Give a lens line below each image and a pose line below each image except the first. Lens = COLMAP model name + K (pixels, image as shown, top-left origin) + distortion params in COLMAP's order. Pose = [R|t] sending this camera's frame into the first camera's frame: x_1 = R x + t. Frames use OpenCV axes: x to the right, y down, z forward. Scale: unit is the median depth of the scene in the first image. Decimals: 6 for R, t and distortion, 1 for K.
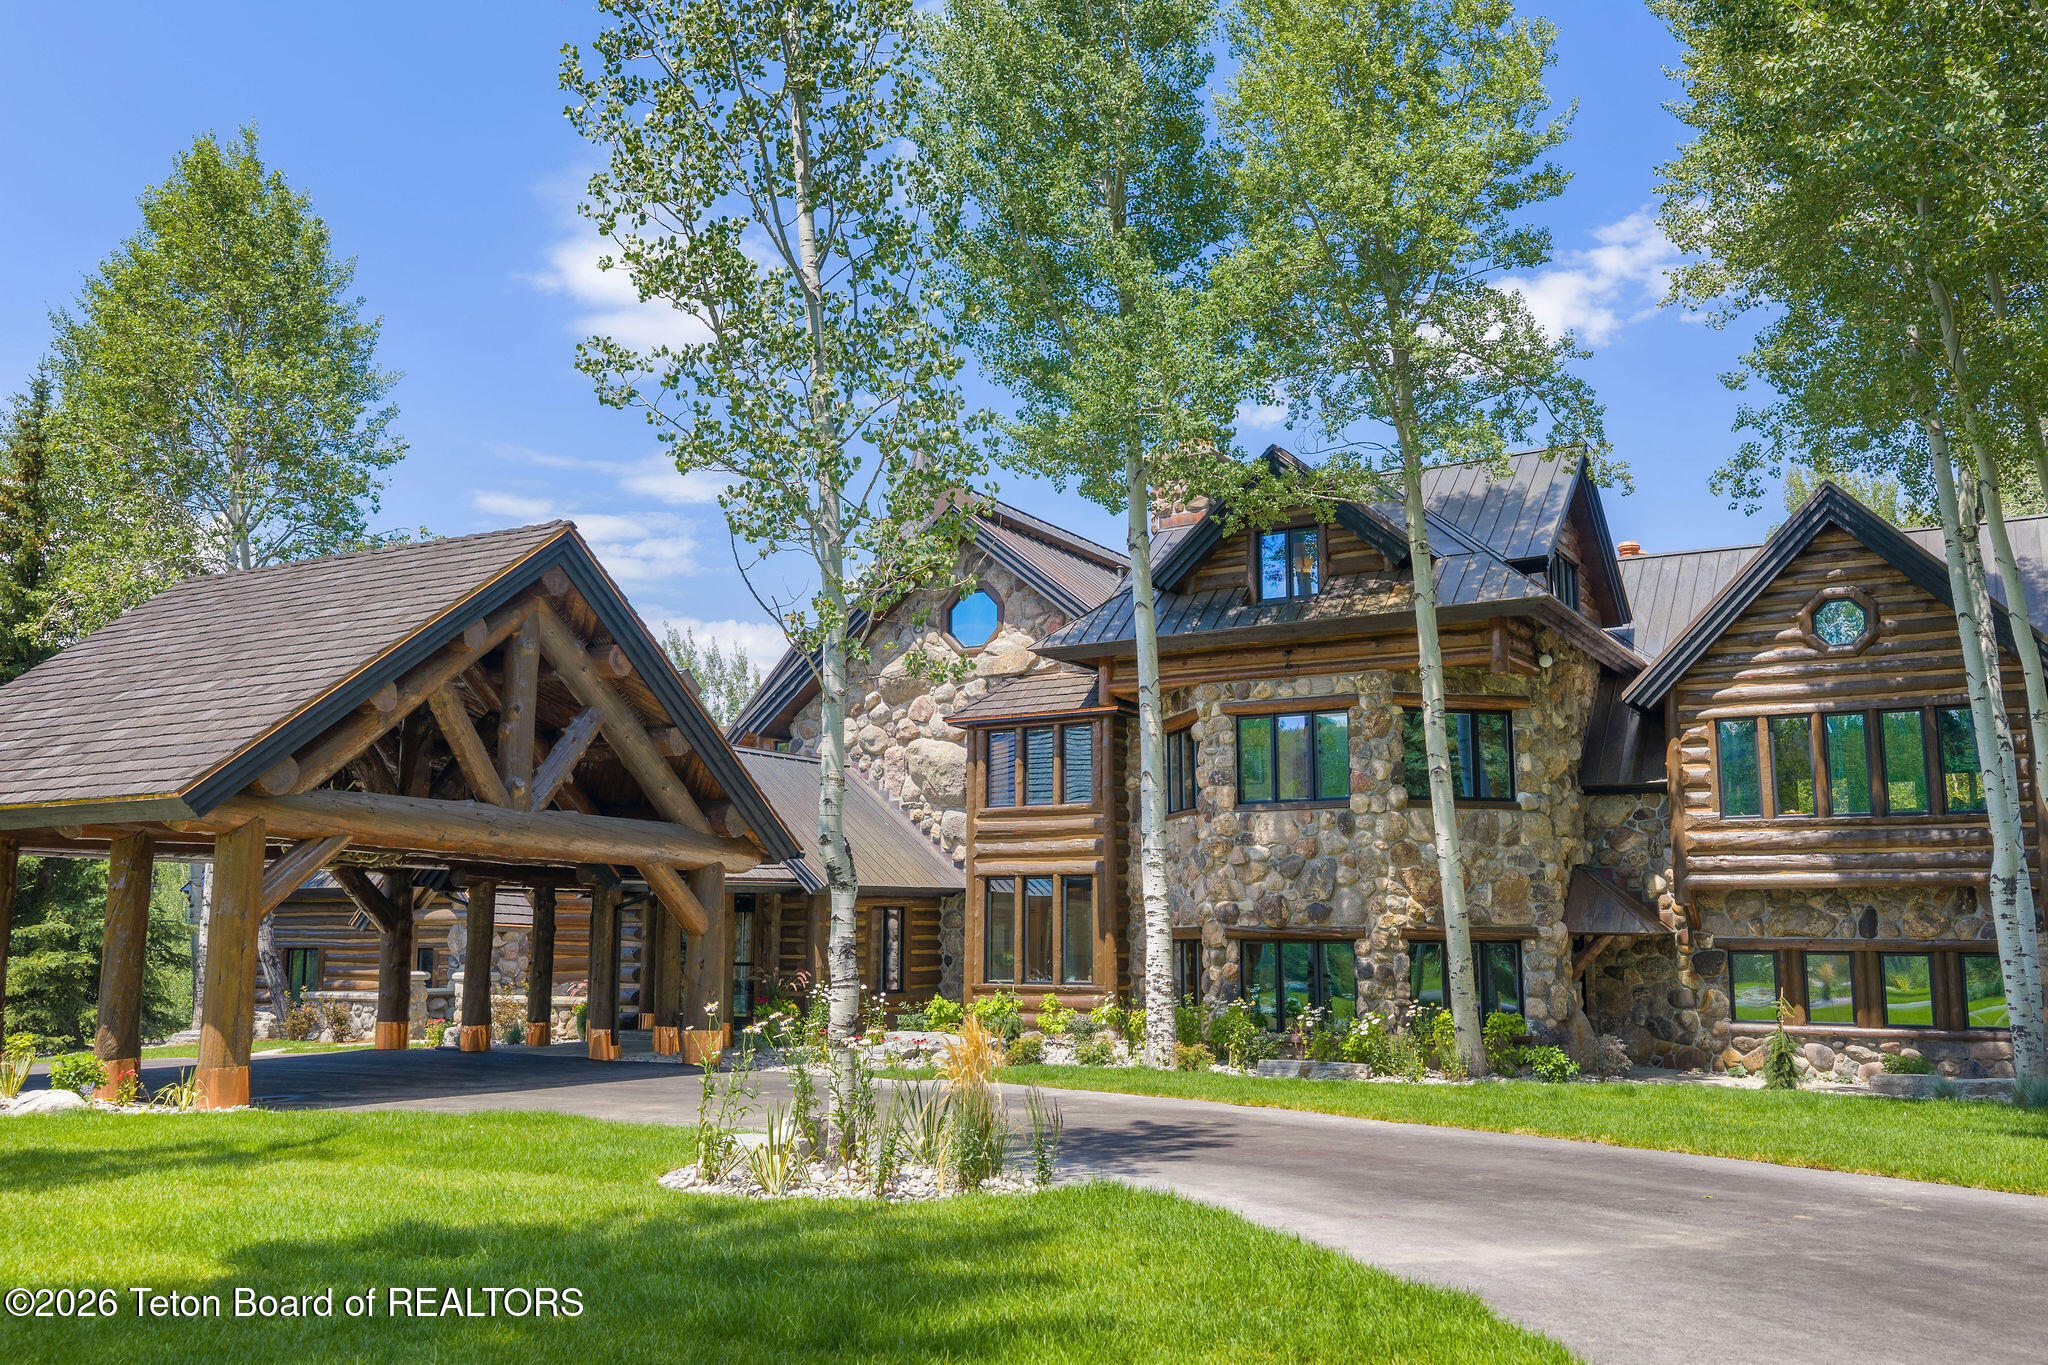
lens RADIAL K [[1712.4, 0, 1024.0], [0, 1712.4, 682.5], [0, 0, 1]] dist [0.040270, -0.076635]
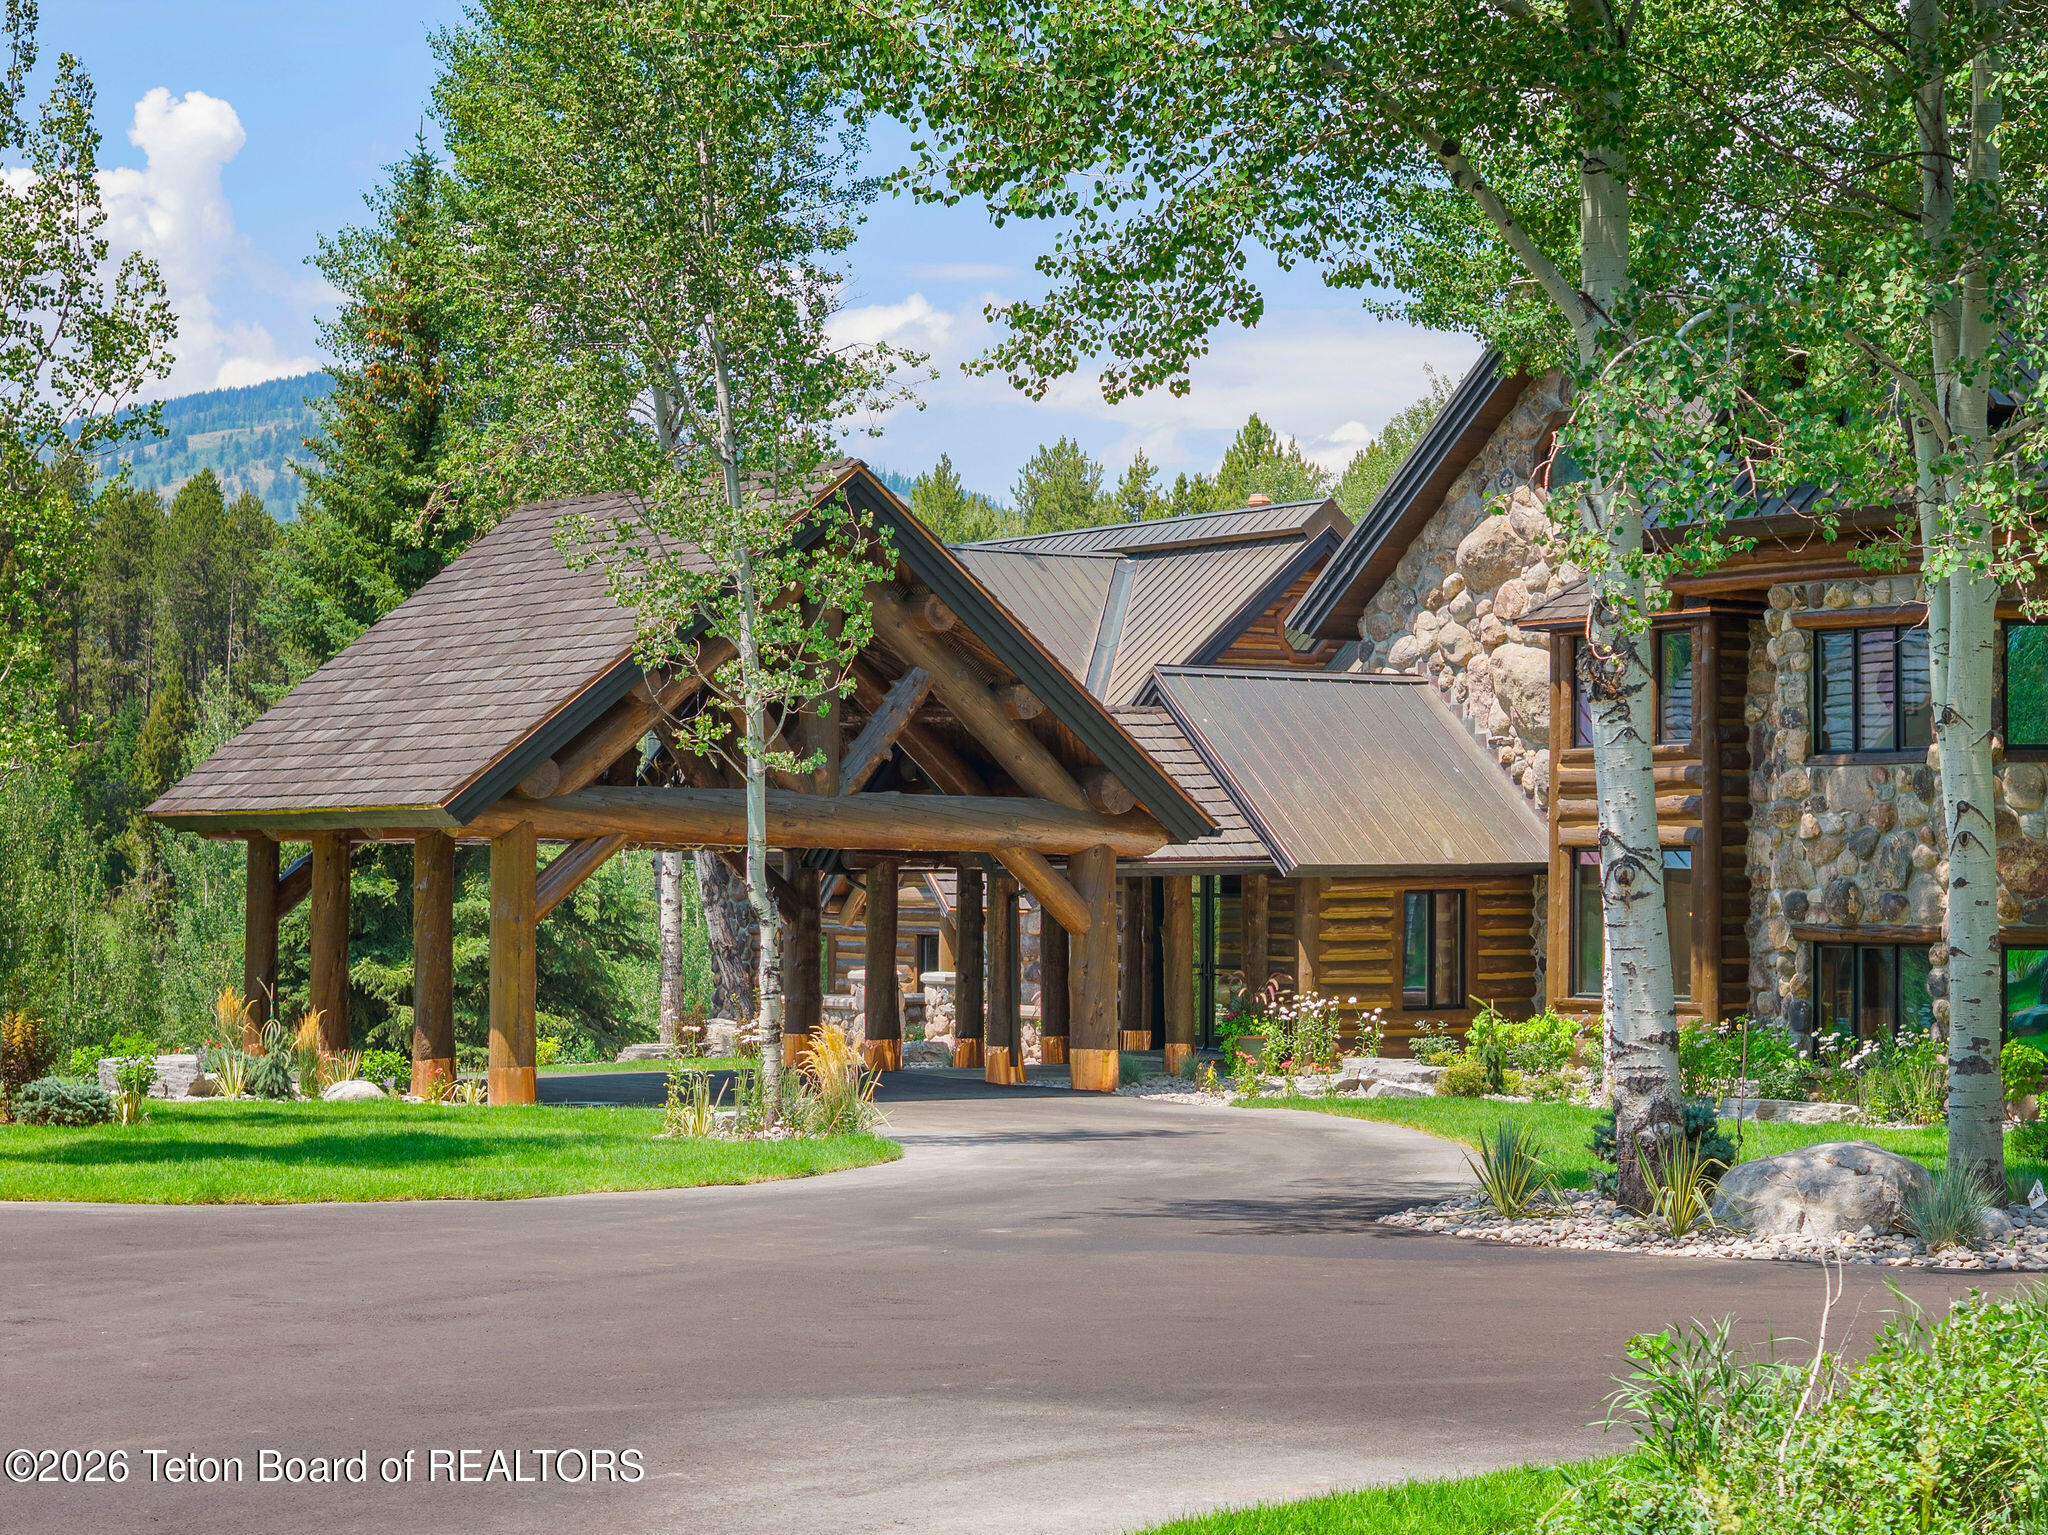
lens RADIAL K [[4121.2, 0, 1024.0], [0, 4121.2, 767.5], [0, 0, 1]] dist [-0.185780, 0.099568]
pose [[0.905593, -0.009535, -0.424040, 0.548498], [0.060475, 0.992436, 0.106836, -0.125646], [0.419814, -0.122394, 0.899320, -0.672635]]
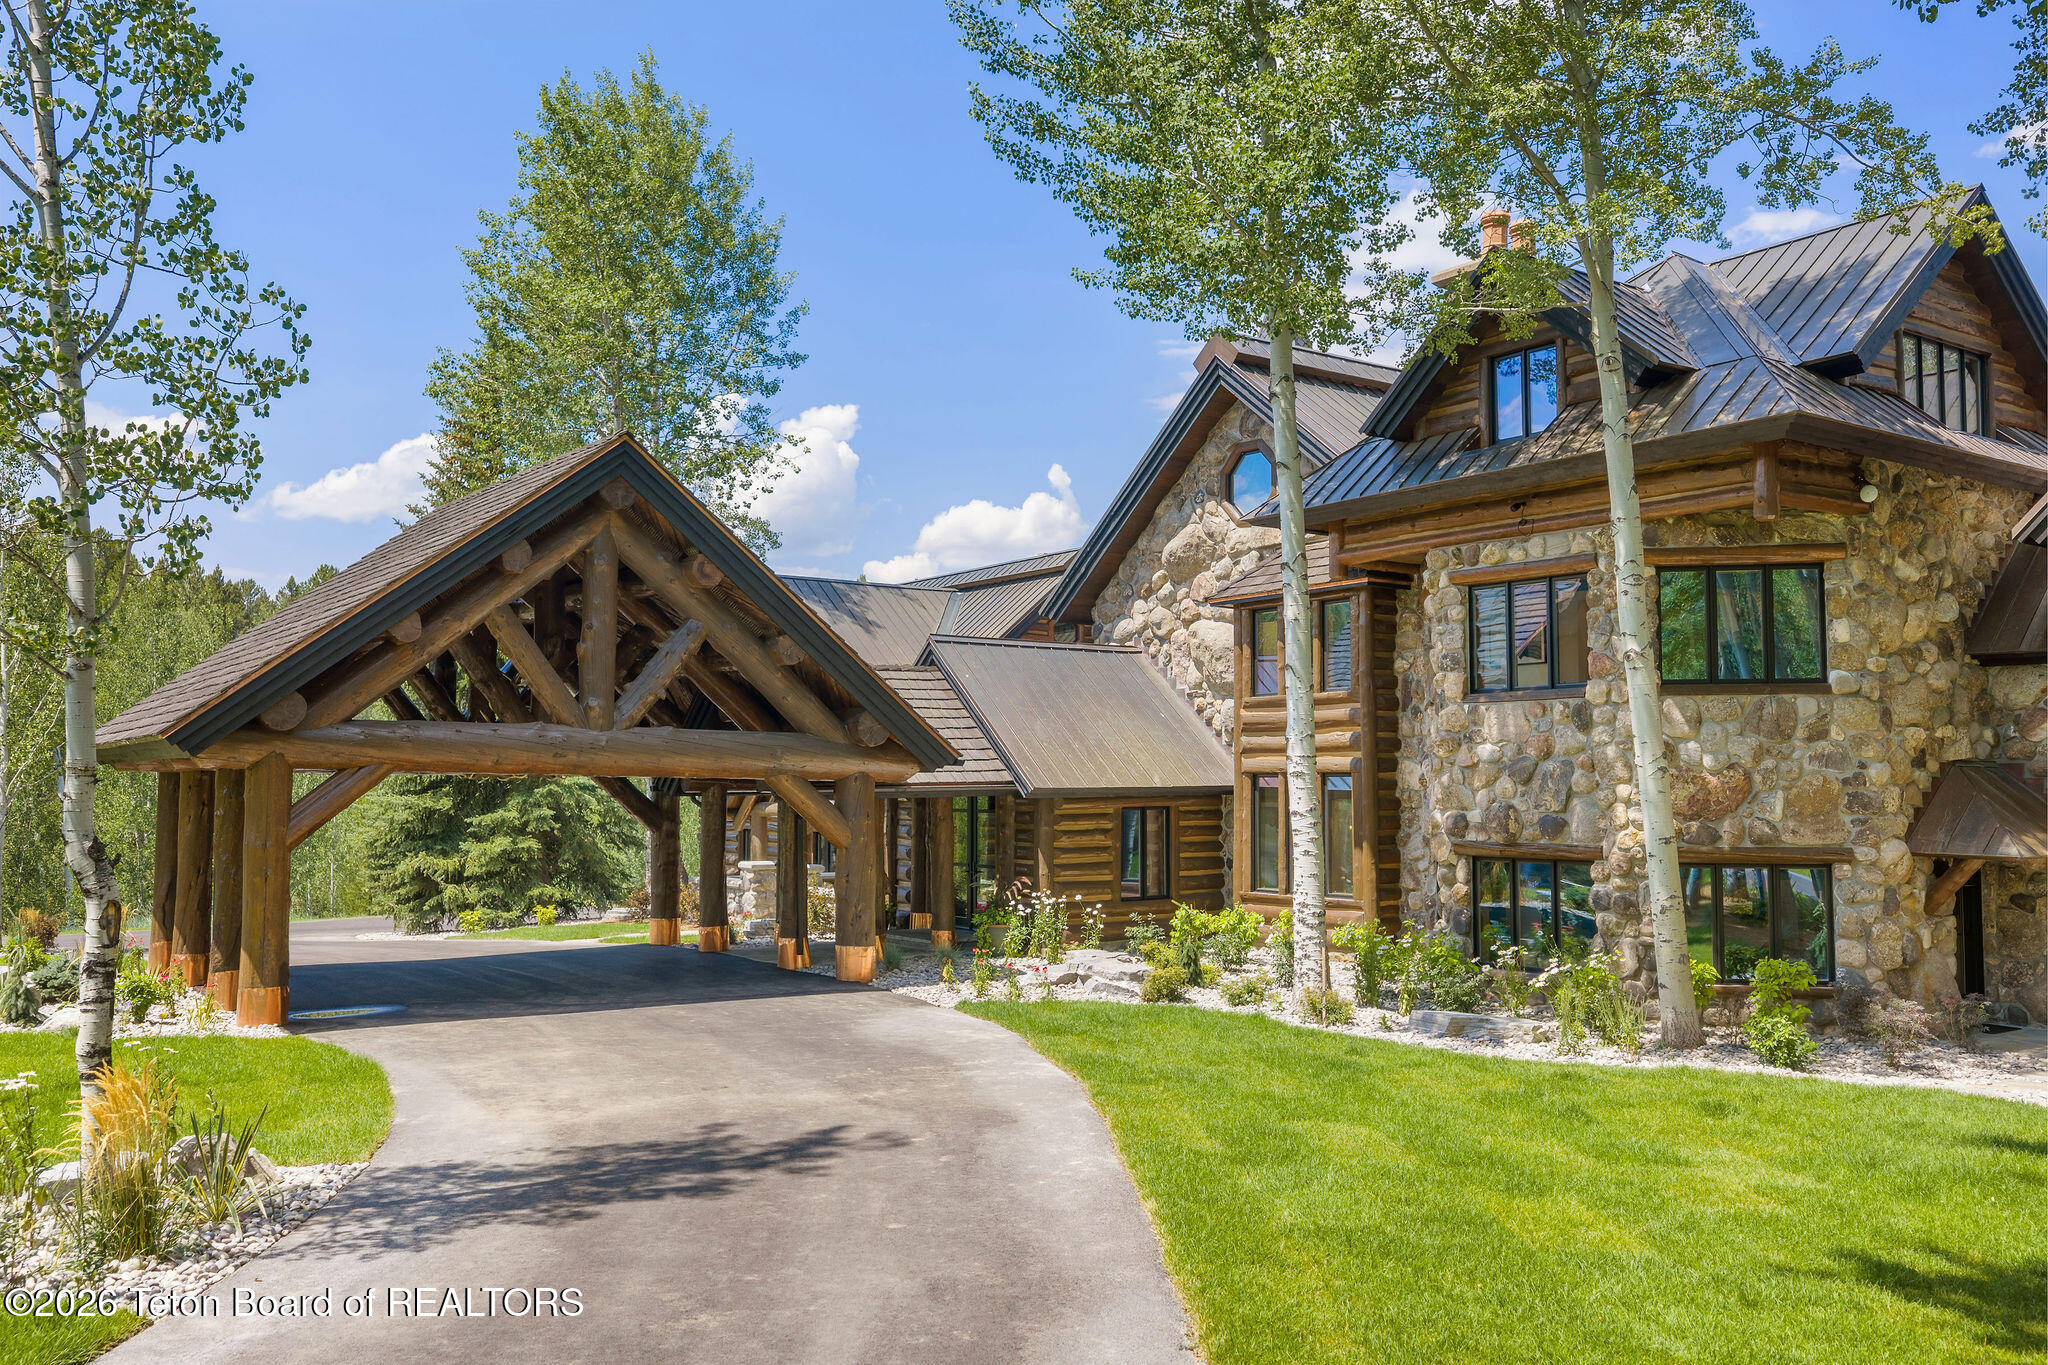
lens RADIAL K [[1702.3, 0, 1024.0], [0, 1702.3, 682.5], [0, 0, 1]] dist [0.045392, -0.098456]
pose [[0.912653, -0.025874, -0.407916, 0.263432], [0.061247, 0.995384, 0.073894, -0.008148], [0.404121, -0.092423, 0.910024, 0.164165]]
